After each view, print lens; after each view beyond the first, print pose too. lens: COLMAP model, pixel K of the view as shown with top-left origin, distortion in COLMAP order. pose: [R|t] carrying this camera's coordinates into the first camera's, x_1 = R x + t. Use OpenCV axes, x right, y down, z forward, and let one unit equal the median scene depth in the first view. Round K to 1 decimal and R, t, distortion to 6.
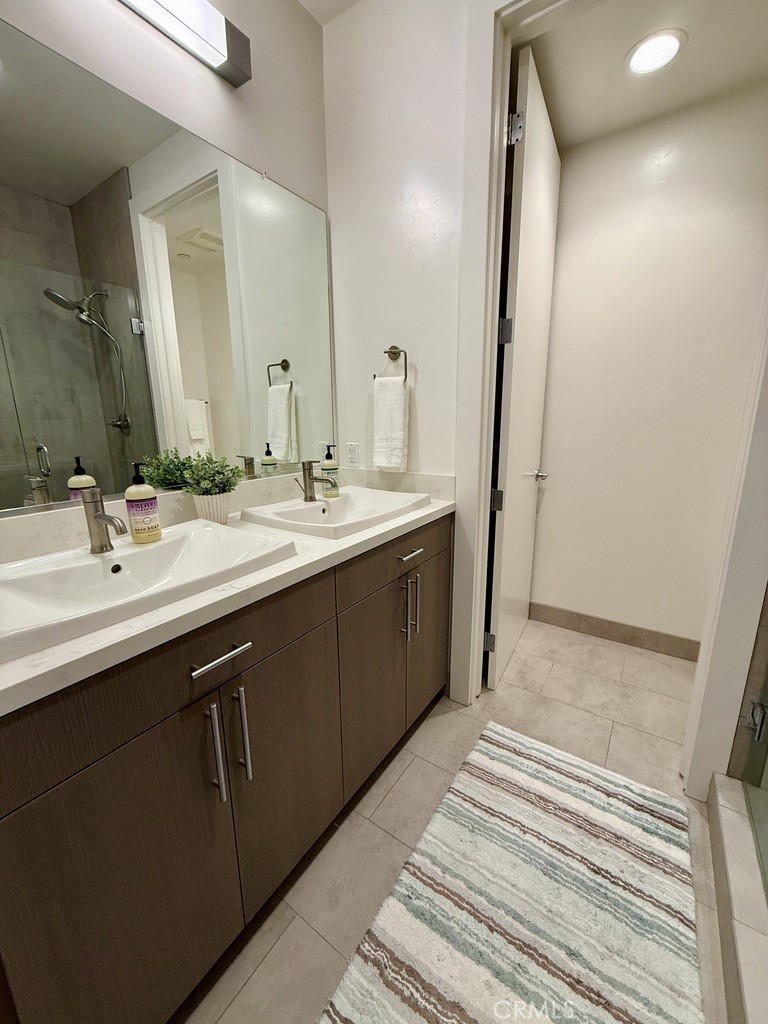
lens RADIAL K [[409.0, 0, 384.0], [0, 409.0, 512.0], [0, 0, 1]] dist [0.000128, 0.000094]
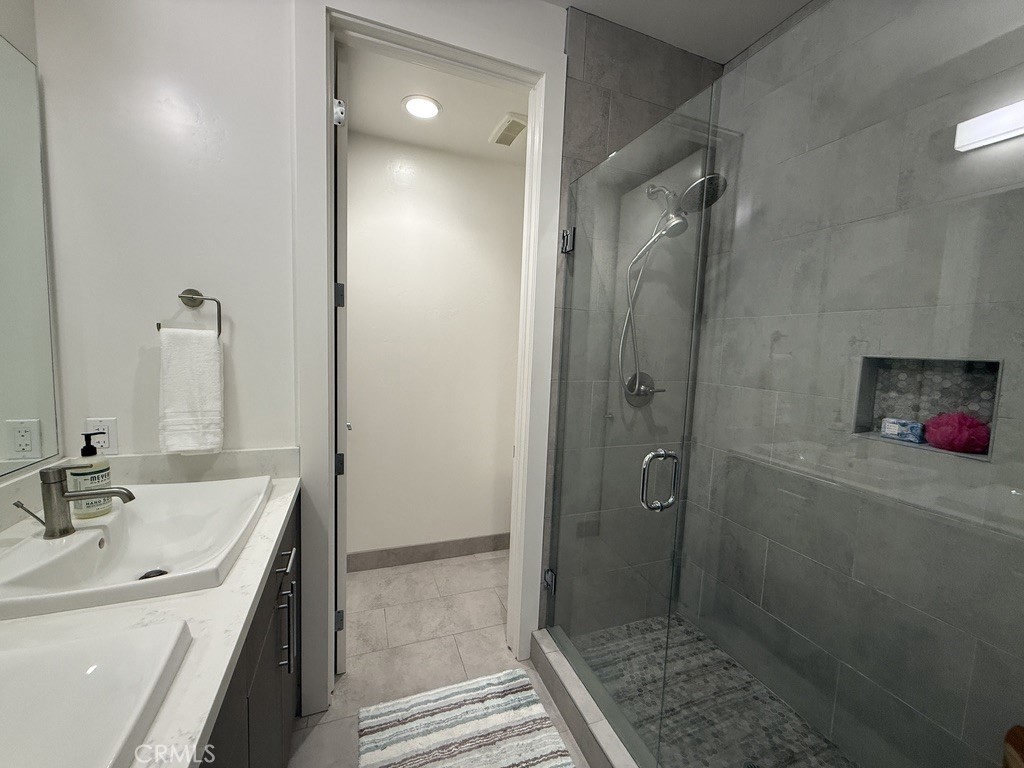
lens RADIAL K [[409.0, 0, 512.0], [0, 409.0, 384.0], [0, 0, 1]] dist [0.000128, 0.000094]
pose [[0.566970, -0.042742, 0.822629, -0.288188], [0.136182, 0.989775, -0.042432, -0.128517], [-0.812404, 0.136085, 0.566993, 0.123785]]
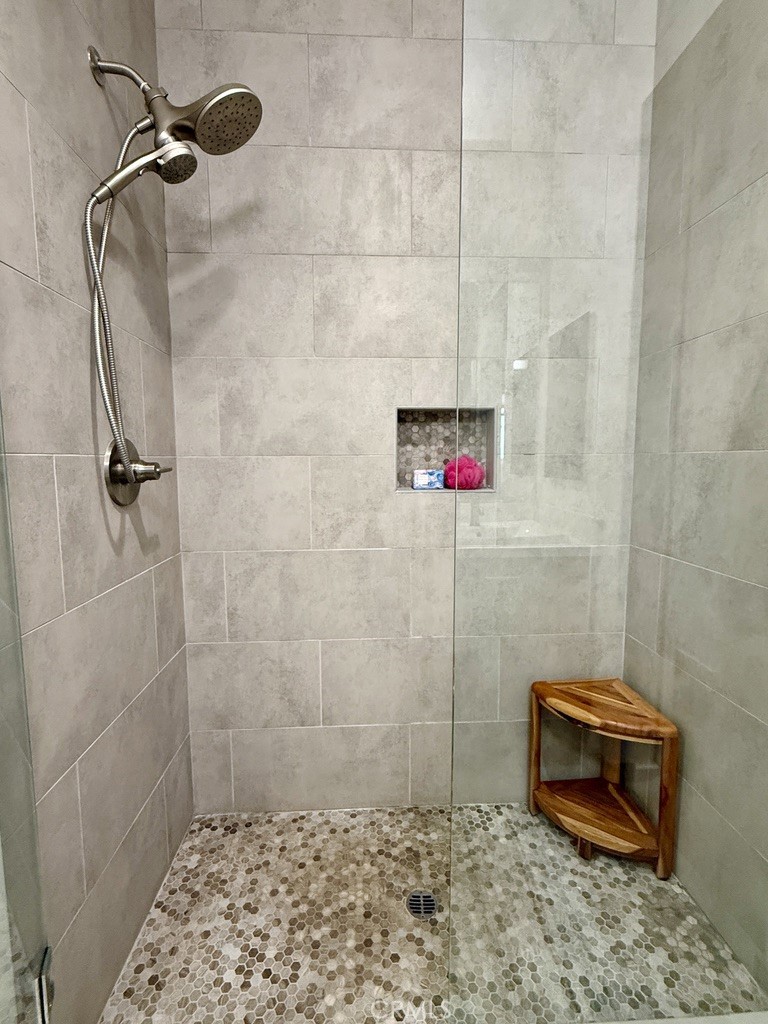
lens RADIAL K [[469.3, 0, 384.0], [0, 469.3, 512.0], [0, 0, 1]] dist [0.001740, 0.000511]
pose [[-0.601235, -0.068928, 0.796094, 0.106559], [0.189296, 0.955628, 0.225703, -0.139421], [-0.776327, 0.286397, -0.561509, 0.619779]]
